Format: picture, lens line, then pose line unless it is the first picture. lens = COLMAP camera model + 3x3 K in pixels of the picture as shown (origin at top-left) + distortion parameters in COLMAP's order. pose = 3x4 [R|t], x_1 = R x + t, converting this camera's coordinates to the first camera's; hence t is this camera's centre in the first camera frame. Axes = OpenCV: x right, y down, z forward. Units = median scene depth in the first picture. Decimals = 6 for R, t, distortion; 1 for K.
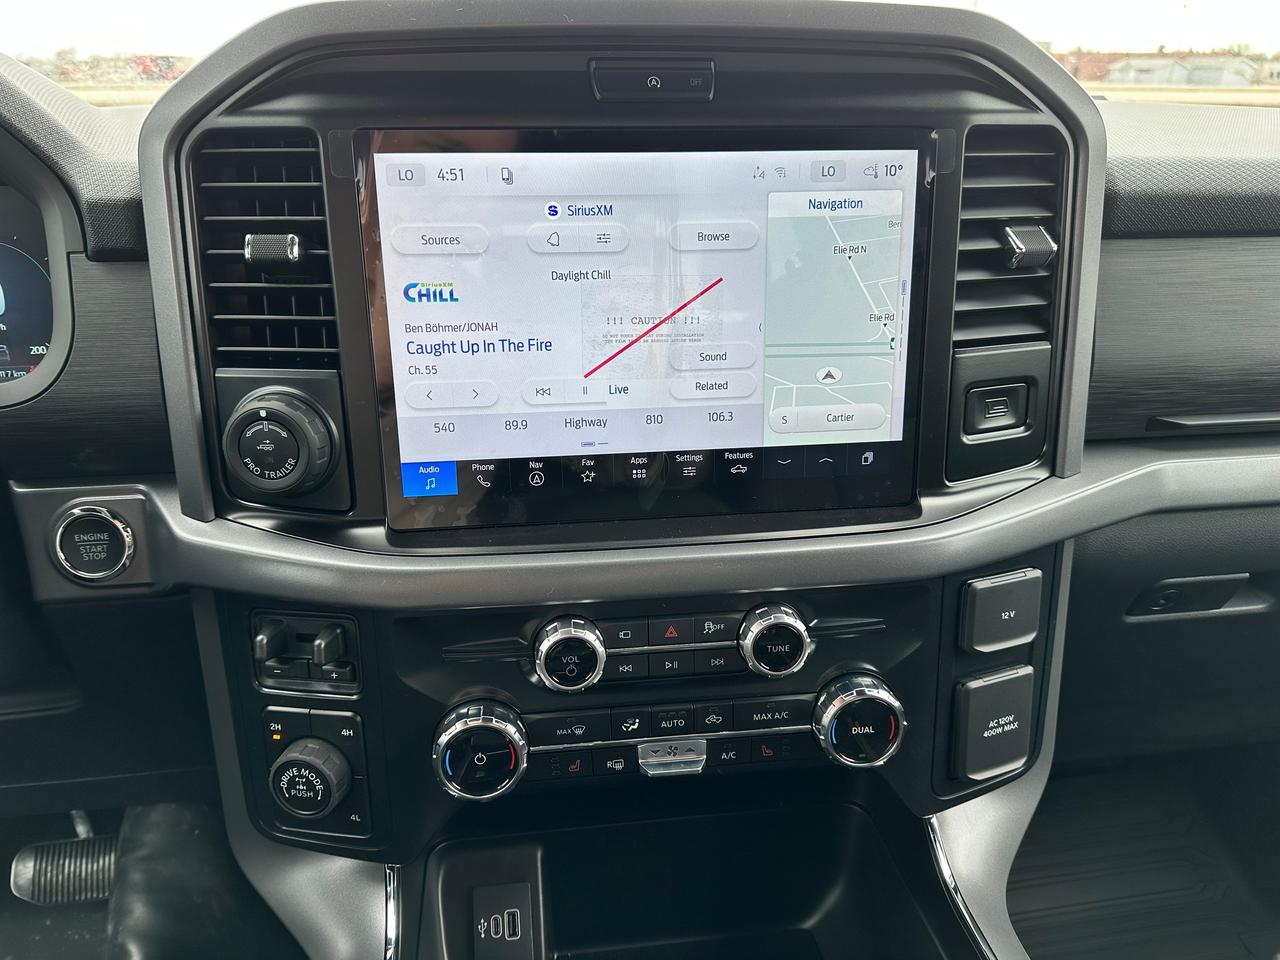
lens RADIAL K [[909.1, 0, 634.7], [0, 909.1, 476.8], [0, 0, 1]] dist [0.017650, -0.028904]
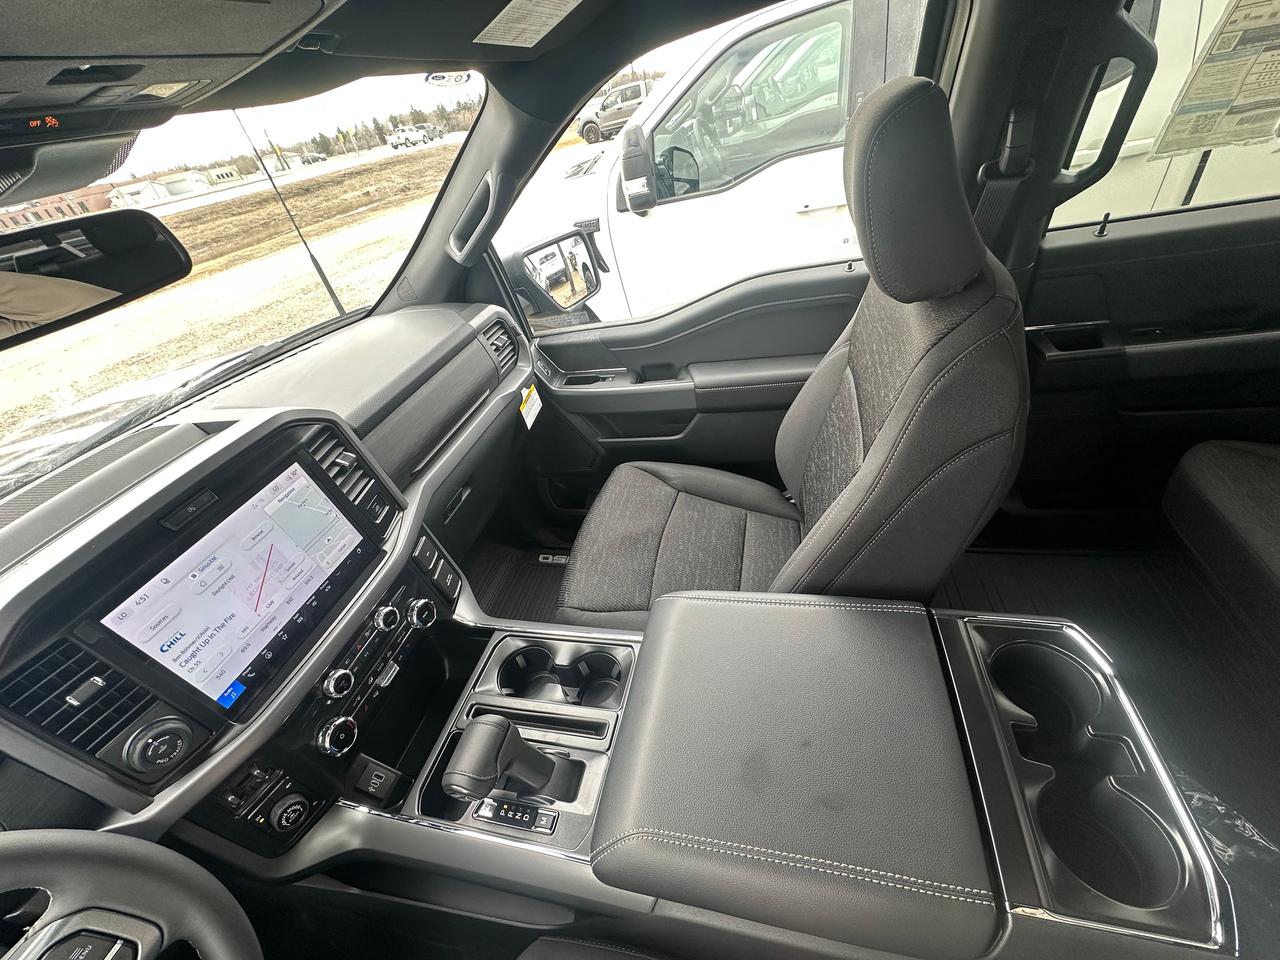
lens RADIAL K [[518.4, 0, 638.6], [0, 518.4, 476.0], [0, 0, 1]] dist [0.010311, 0.000327]
pose [[0.363375, -0.615192, 0.699641, -0.441860], [0.523260, 0.756104, 0.393072, -0.401930], [-0.770816, 0.223262, 0.596654, -0.729185]]
